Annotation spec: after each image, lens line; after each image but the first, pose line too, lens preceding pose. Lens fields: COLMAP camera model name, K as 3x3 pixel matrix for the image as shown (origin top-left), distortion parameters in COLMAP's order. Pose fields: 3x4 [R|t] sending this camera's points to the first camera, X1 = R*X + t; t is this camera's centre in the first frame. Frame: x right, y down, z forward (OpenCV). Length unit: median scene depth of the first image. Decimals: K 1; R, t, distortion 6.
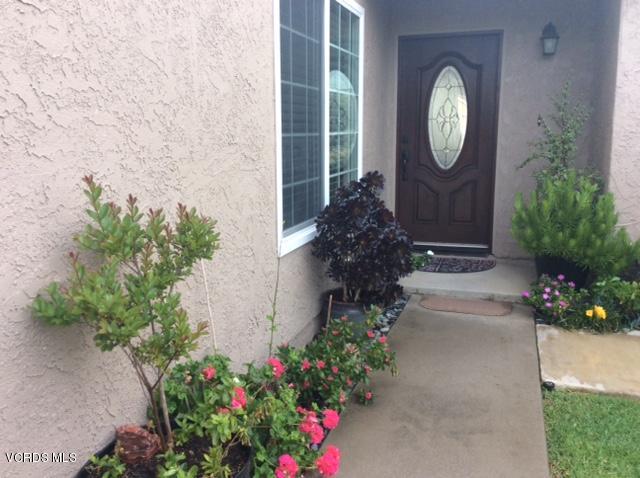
lens RADIAL K [[587.4, 0, 320.0], [0, 587.4, 239.0], [0, 0, 1]] dist [0.134401, -0.245708]
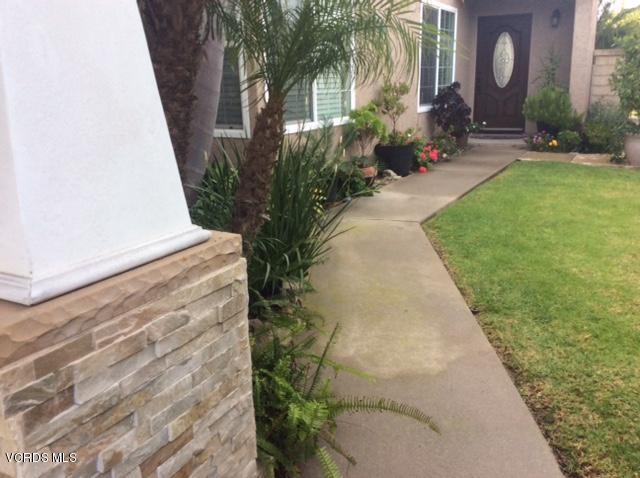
lens RADIAL K [[587.4, 0, 320.0], [0, 587.4, 239.0], [0, 0, 1]] dist [0.134401, -0.245708]
pose [[0.984055, 0.033264, -0.174728, -0.012417], [-0.019591, 0.996650, 0.079404, 0.301983], [0.176784, -0.074715, 0.981410, -1.354070]]
